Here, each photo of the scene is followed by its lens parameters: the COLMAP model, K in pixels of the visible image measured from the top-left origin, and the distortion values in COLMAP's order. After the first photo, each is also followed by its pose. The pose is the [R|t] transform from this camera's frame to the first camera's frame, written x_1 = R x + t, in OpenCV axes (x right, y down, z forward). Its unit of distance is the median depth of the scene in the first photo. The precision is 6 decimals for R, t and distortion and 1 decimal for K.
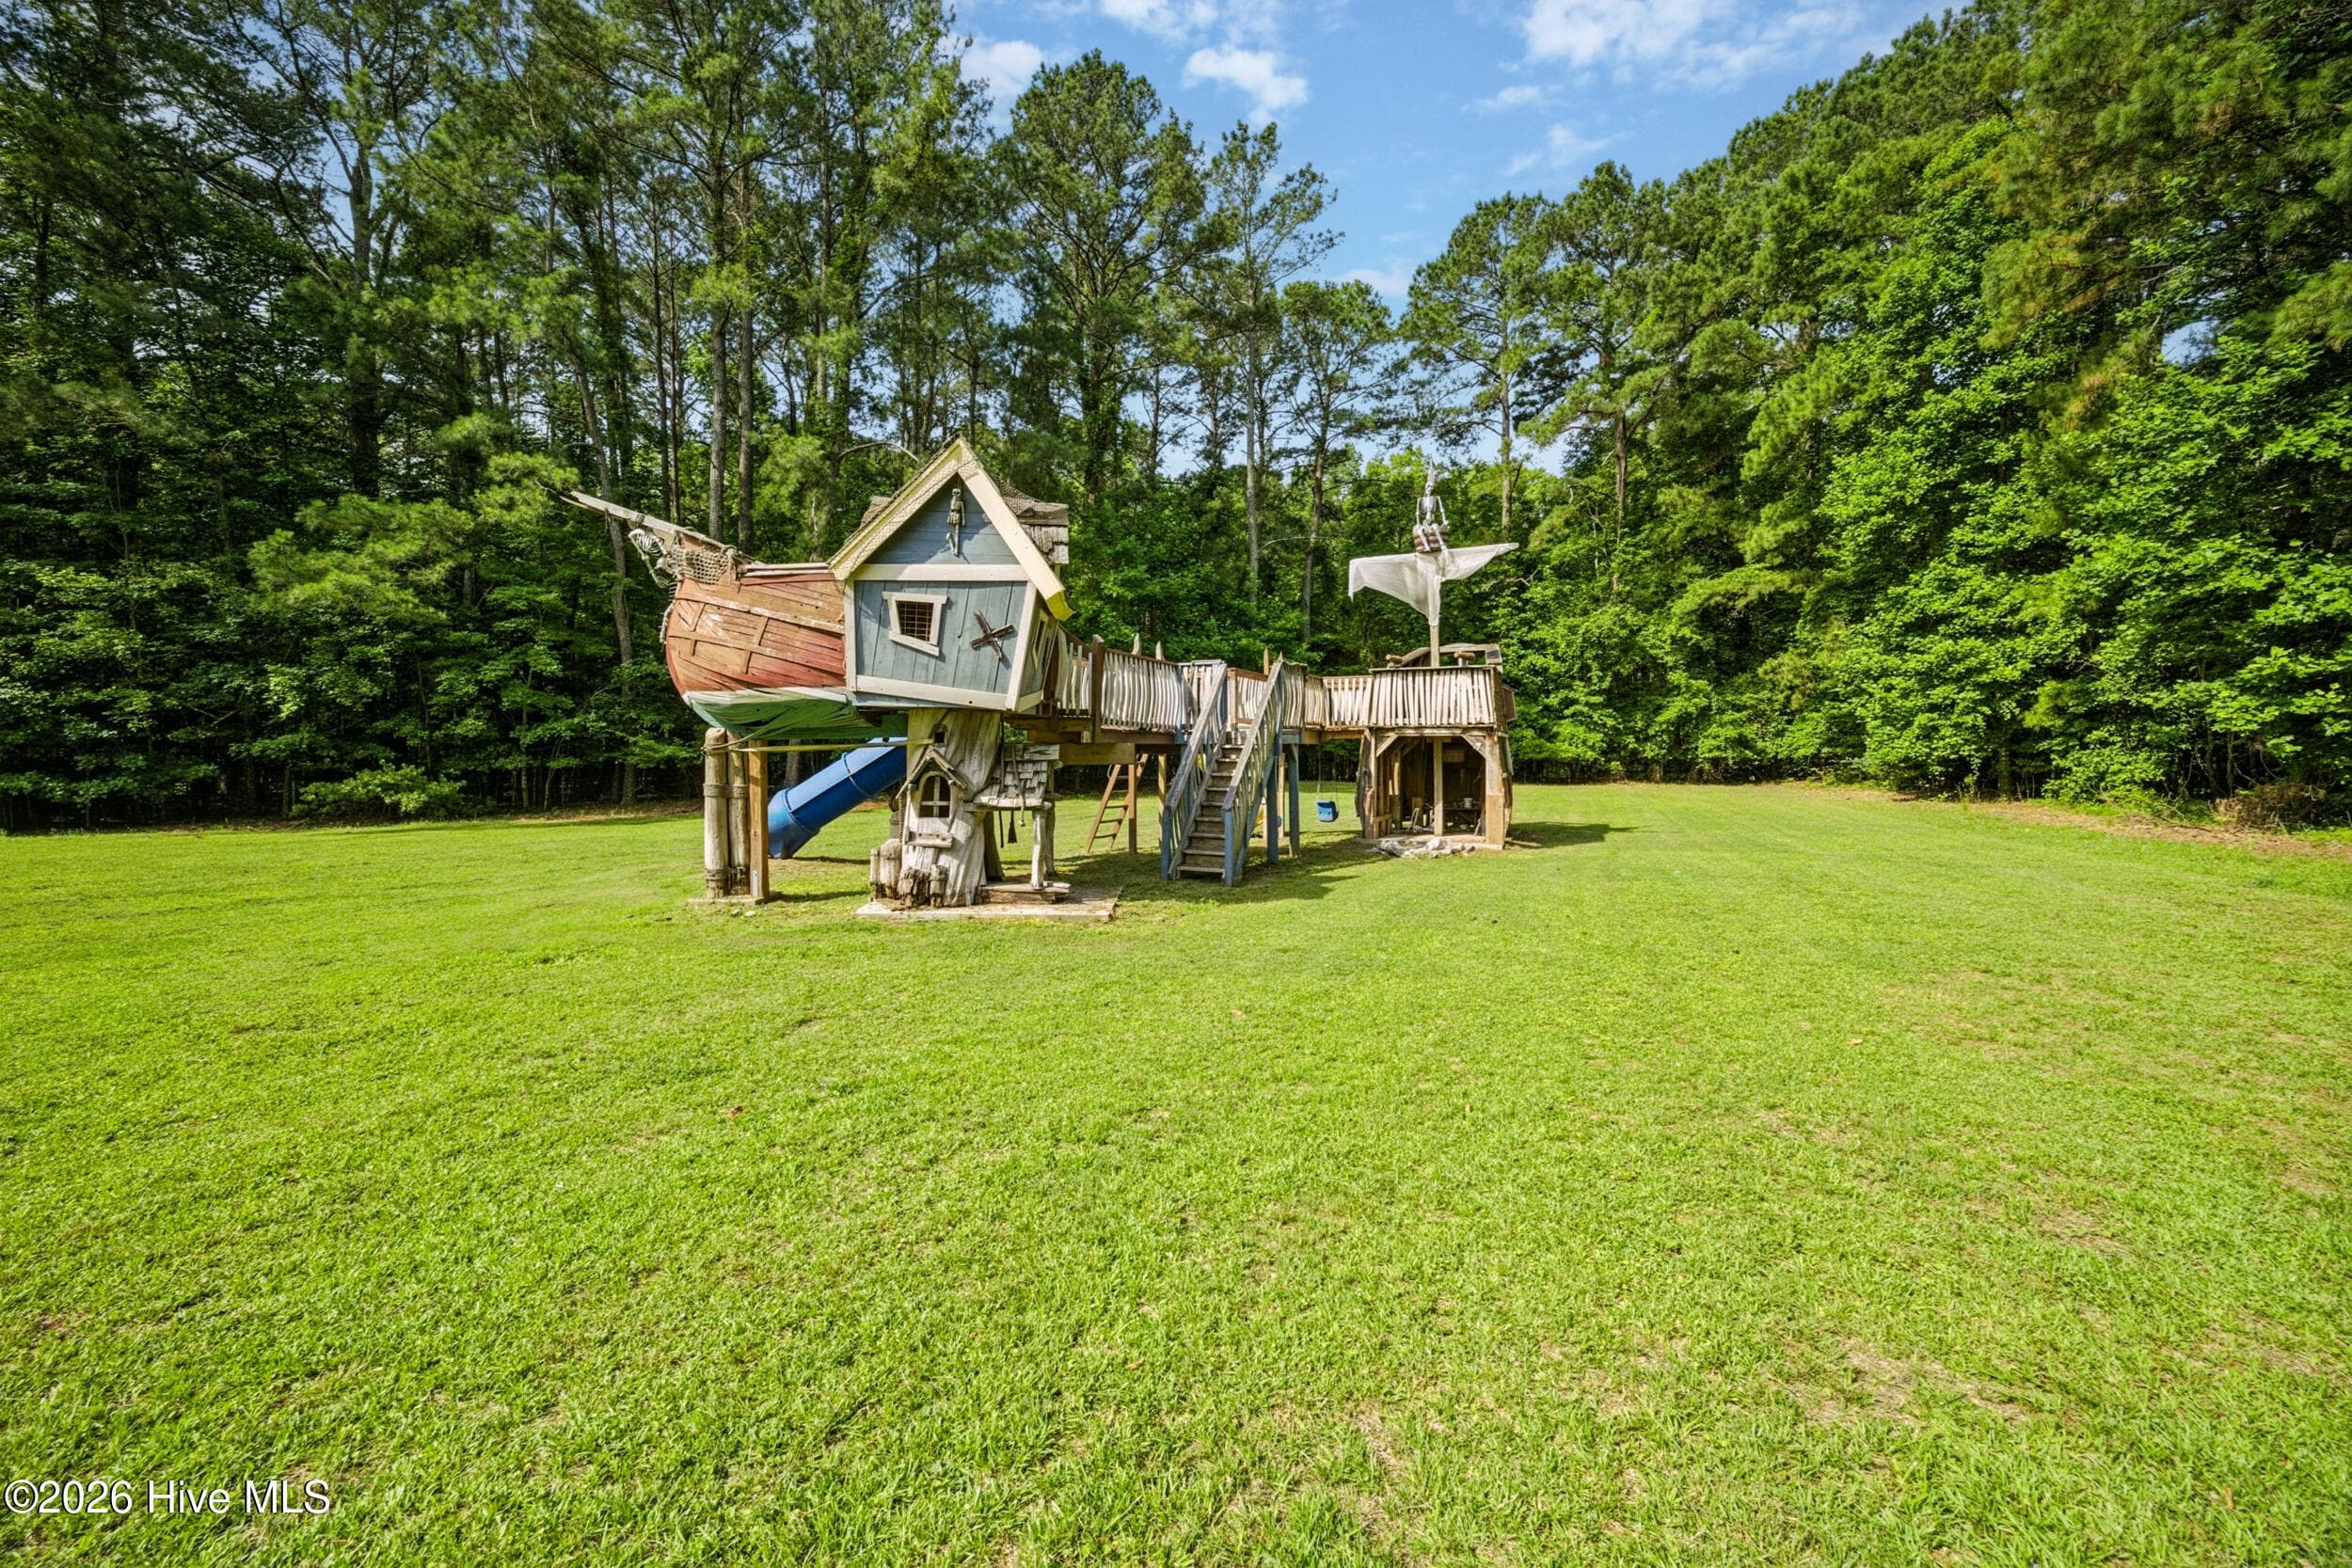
lens RADIAL K [[911.6, 0, 1176.0], [0, 911.6, 784.0], [0, 0, 1]] dist [-0.007246, -0.000013]
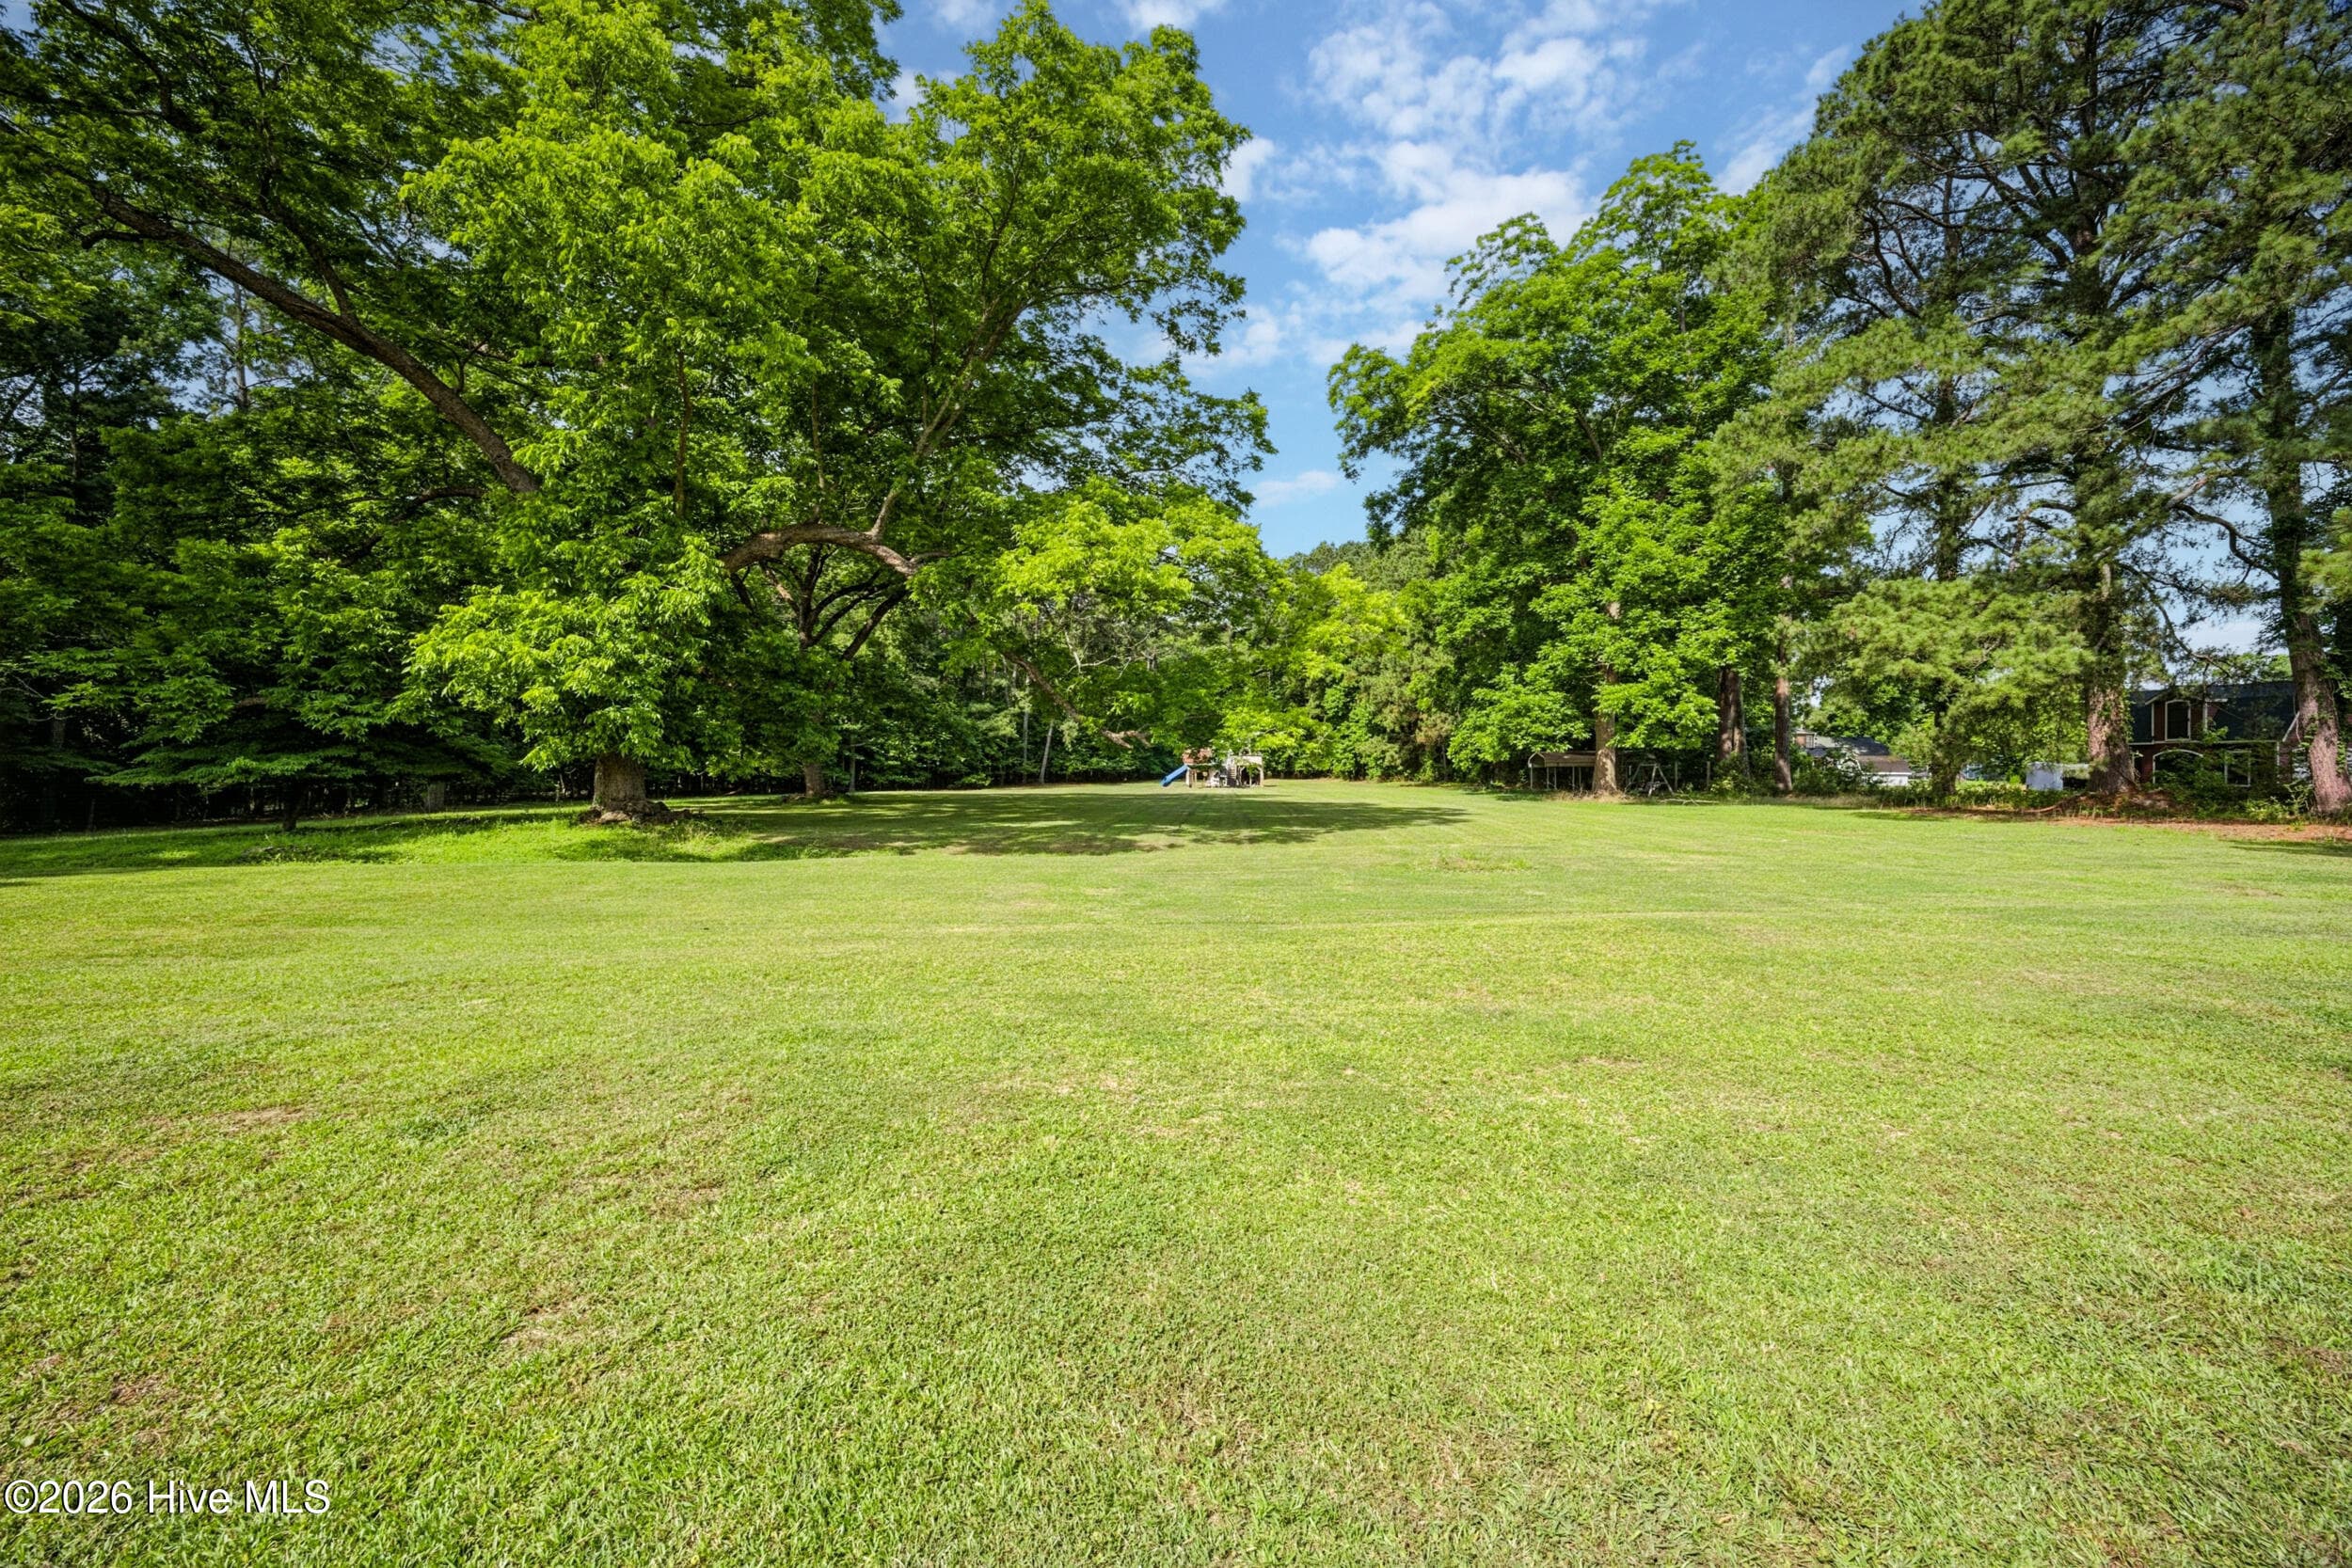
lens RADIAL K [[911.6, 0, 1176.0], [0, 911.6, 784.0], [0, 0, 1]] dist [-0.007246, -0.000013]
pose [[0.925182, -0.007206, 0.379454, -1.264419], [0.011540, 0.999892, -0.009149, 0.052881], [-0.379347, 0.012844, 0.925165, -2.226553]]
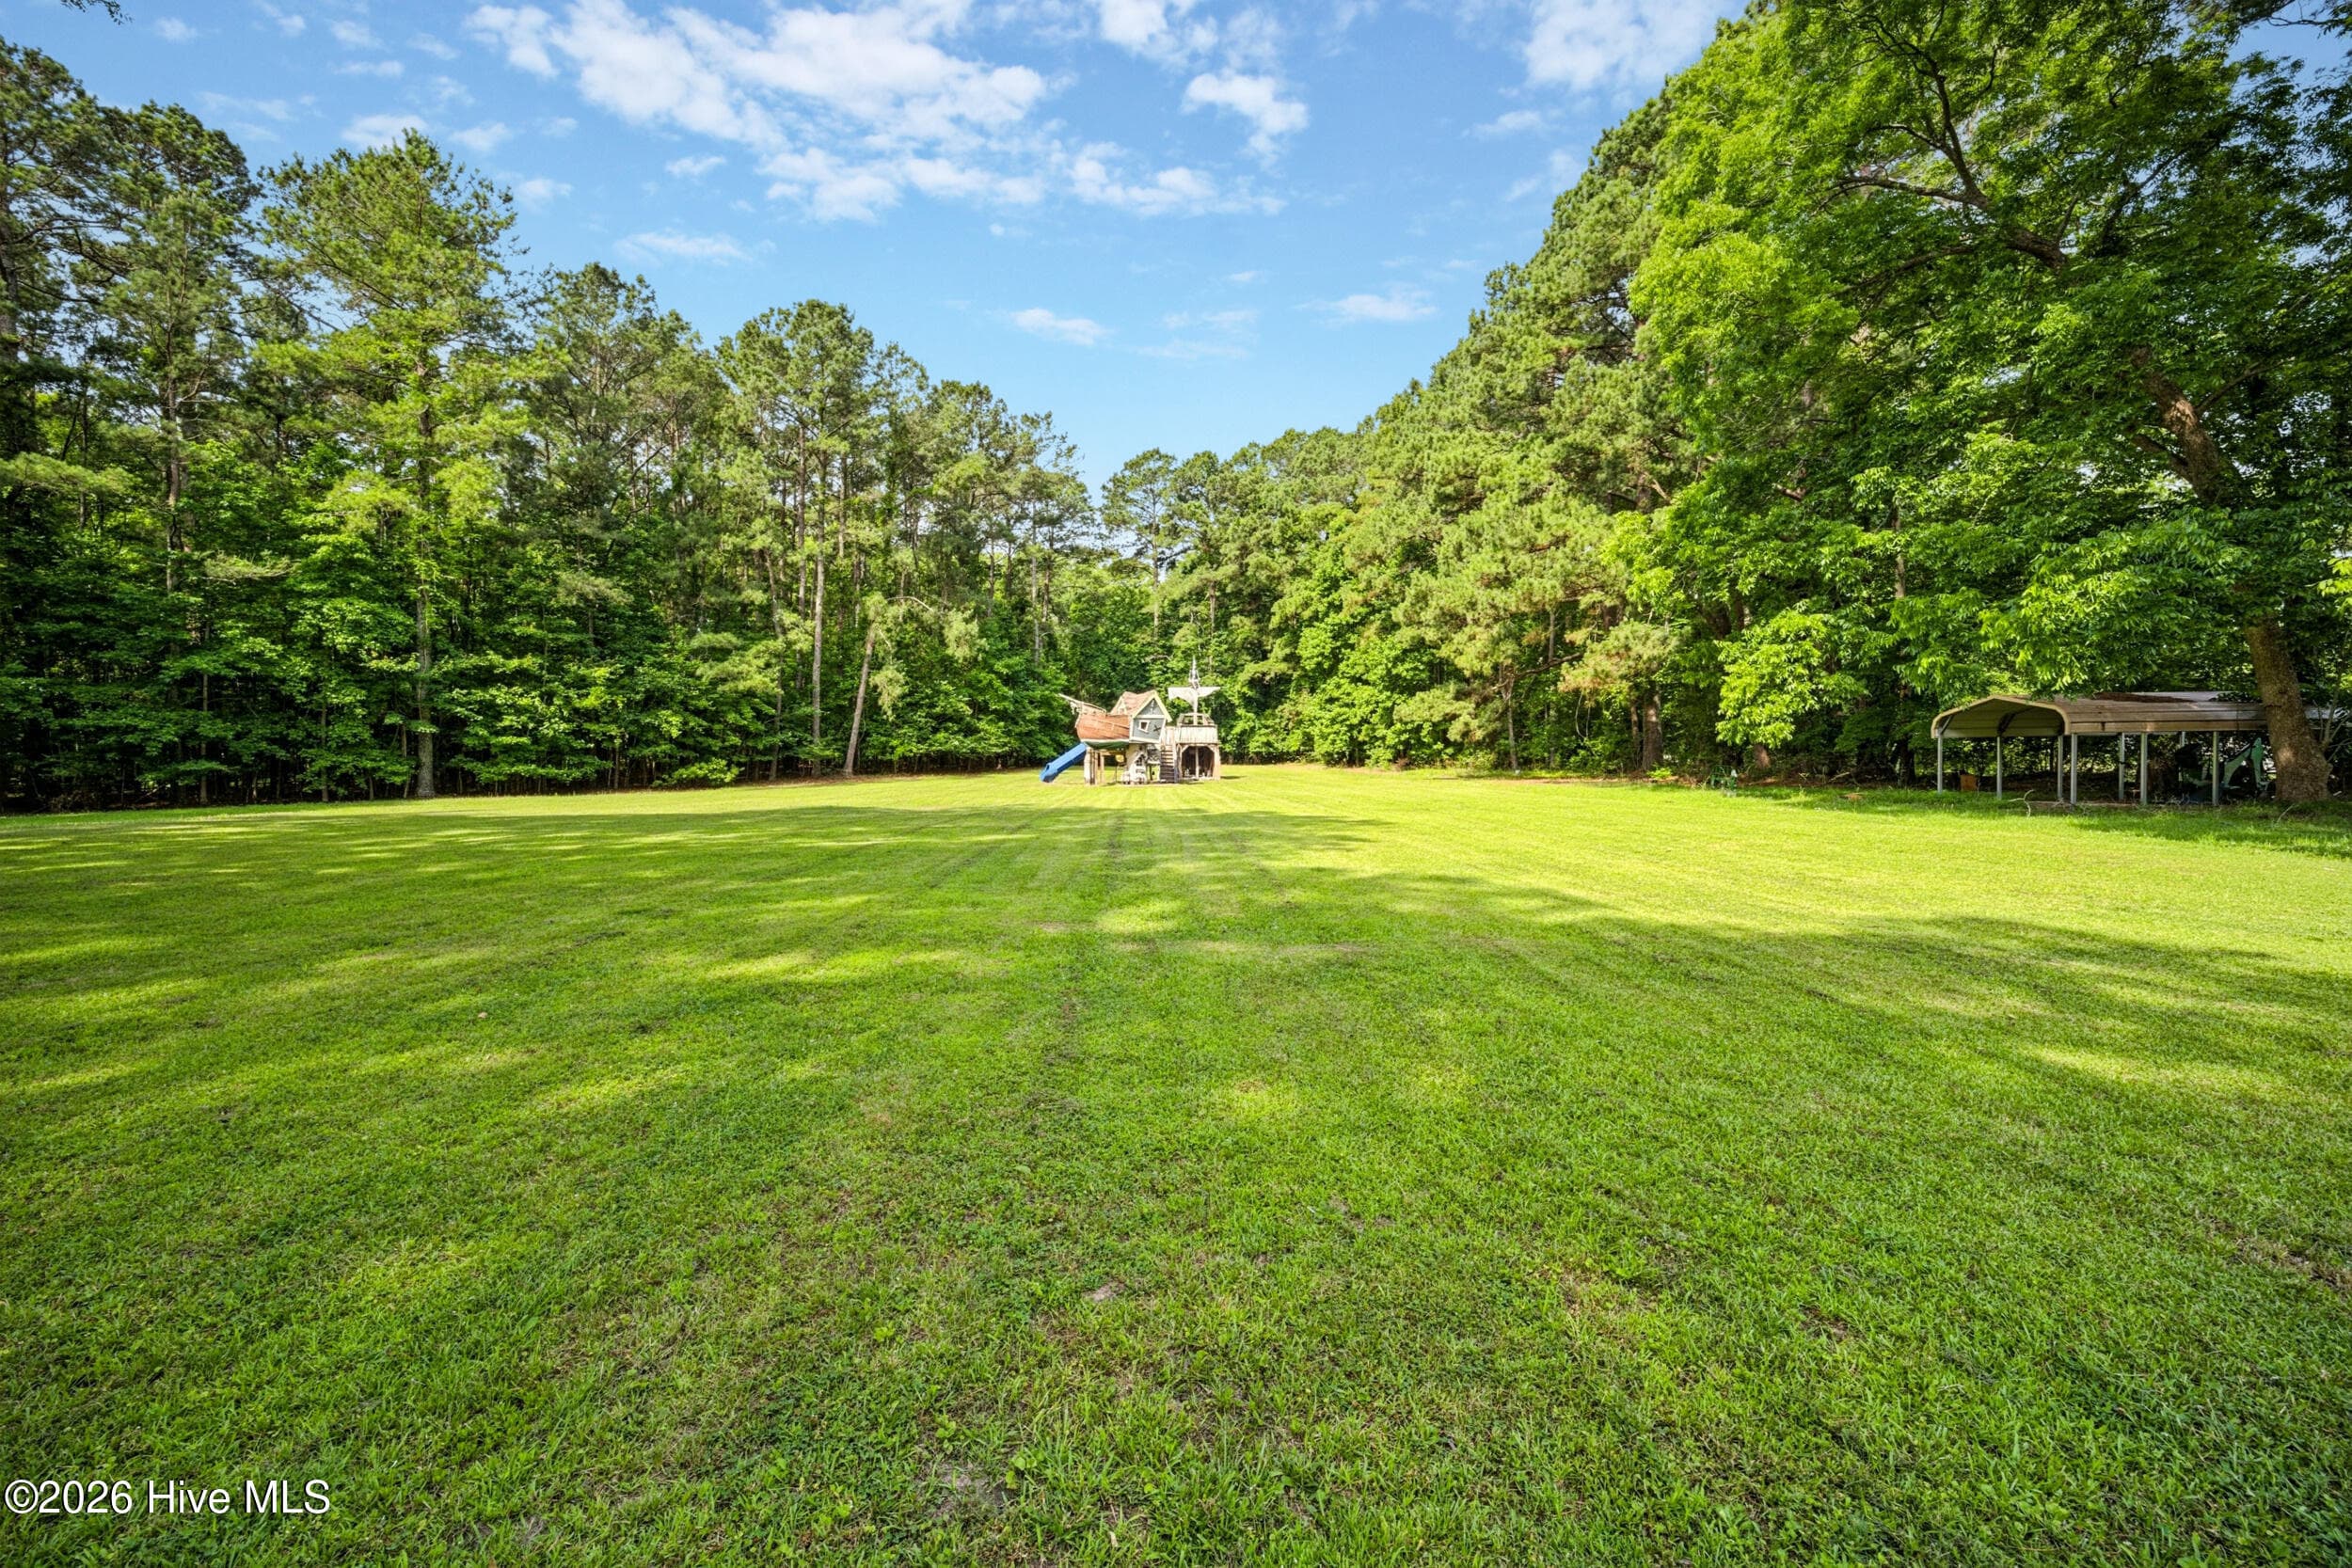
lens RADIAL K [[911.6, 0, 1176.0], [0, 911.6, 784.0], [0, 0, 1]] dist [-0.007246, -0.000013]
pose [[0.889418, -0.022017, 0.456564, -0.725062], [0.018909, 0.999756, 0.011376, 0.024598], [-0.456703, -0.001485, 0.889618, -1.055527]]
